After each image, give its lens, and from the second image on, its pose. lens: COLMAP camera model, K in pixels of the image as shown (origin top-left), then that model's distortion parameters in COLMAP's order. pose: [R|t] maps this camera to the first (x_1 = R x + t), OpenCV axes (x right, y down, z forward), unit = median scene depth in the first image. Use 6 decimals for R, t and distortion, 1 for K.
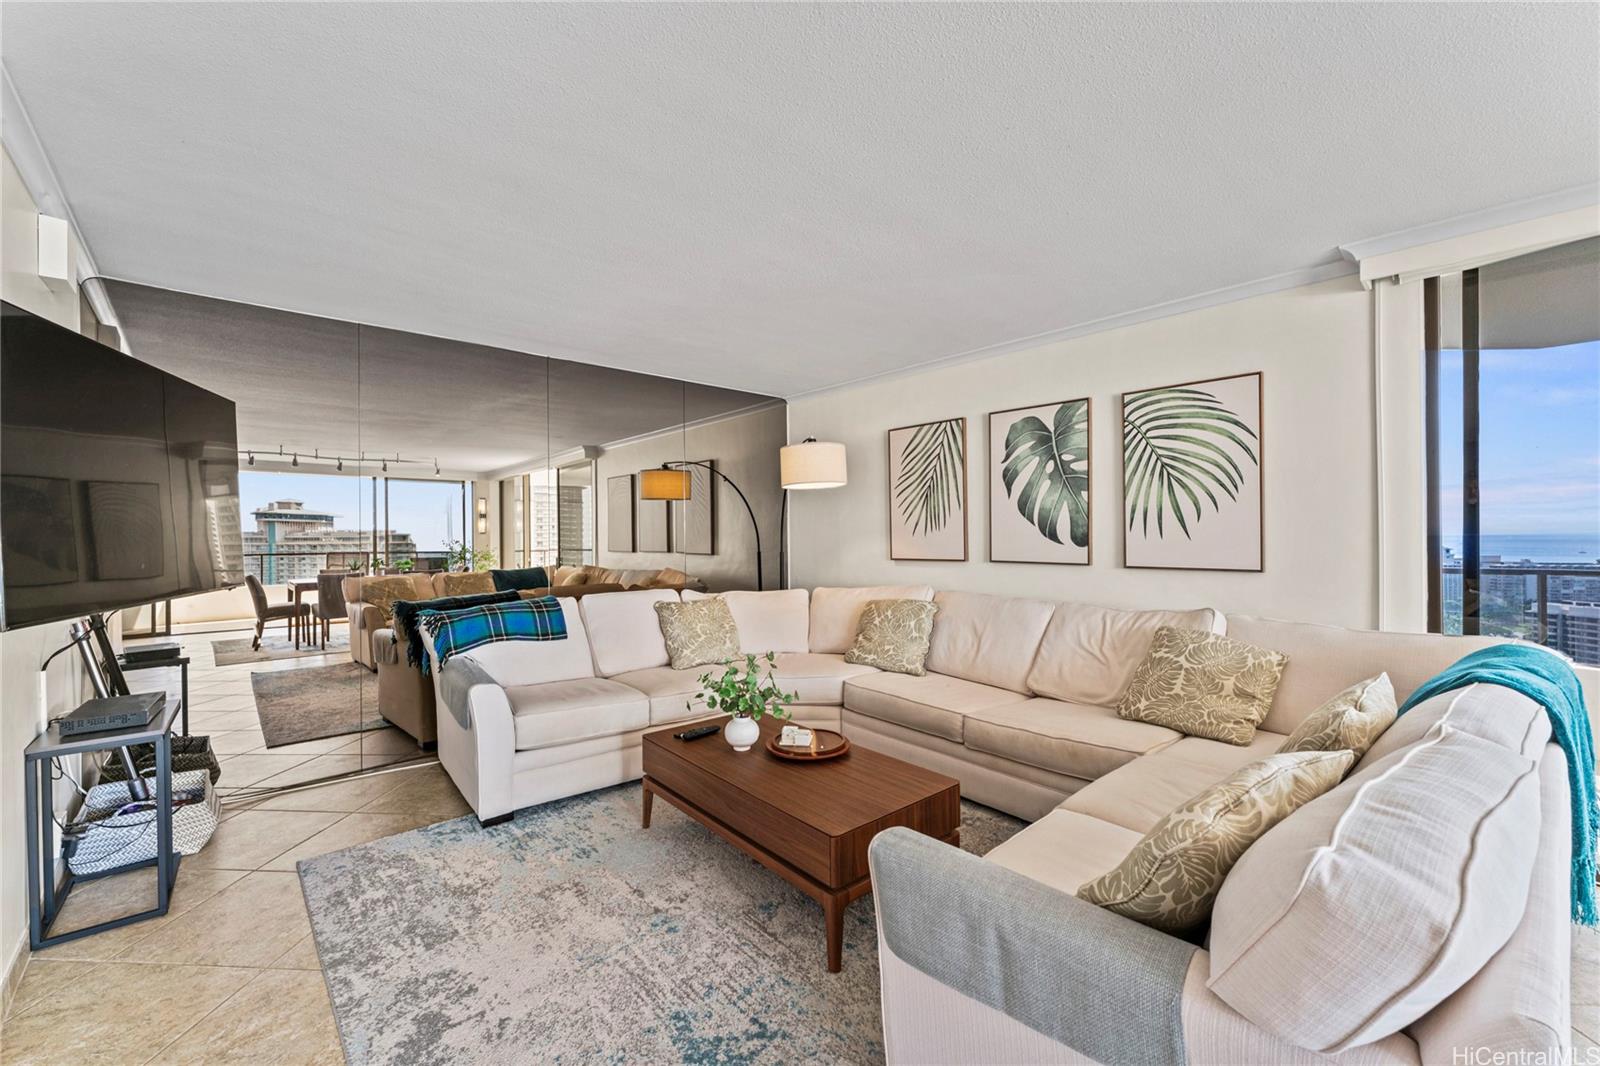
lens RADIAL K [[647.7, 0, 805.0], [0, 647.7, 537.1], [0, 0, 1]] dist [-0.006604, 0.002897]
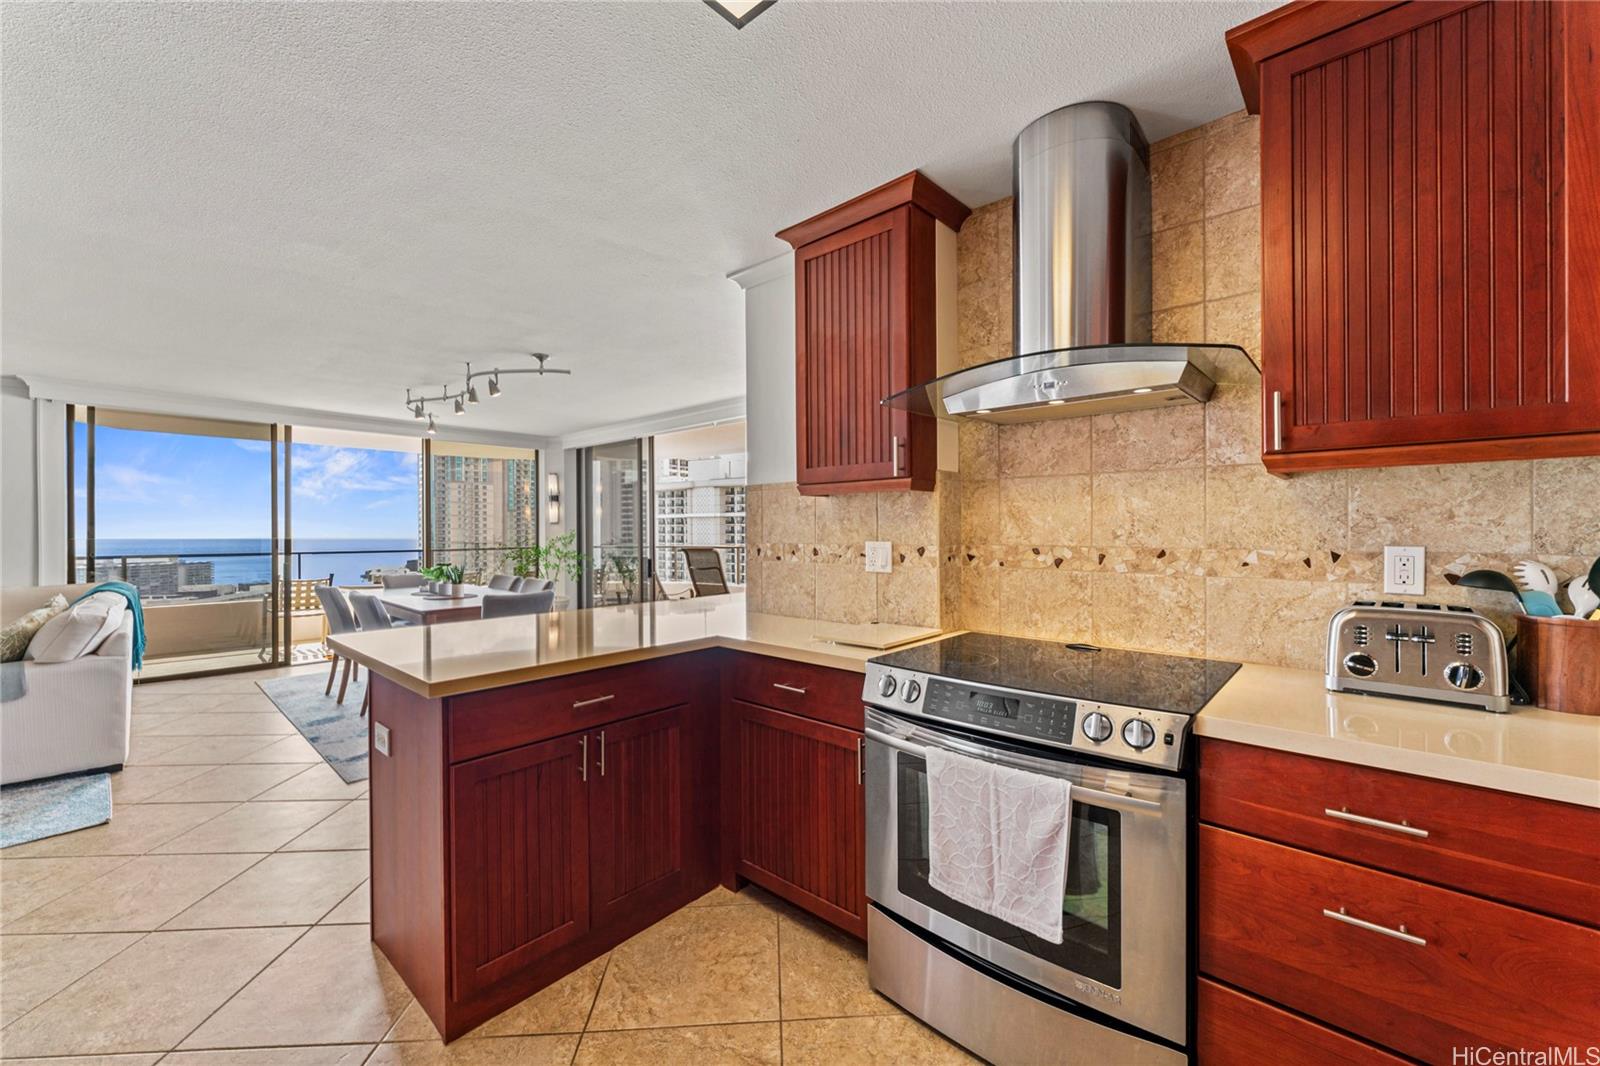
lens RADIAL K [[647.7, 0, 805.7], [0, 647.7, 526.0], [0, 0, 1]] dist [-0.006604, 0.002897]
pose [[-0.094698, 0.010564, 0.995450, -0.757894], [0.008997, 0.999912, -0.009756, 0.005132], [-0.995465, 0.008032, -0.094785, -0.660445]]
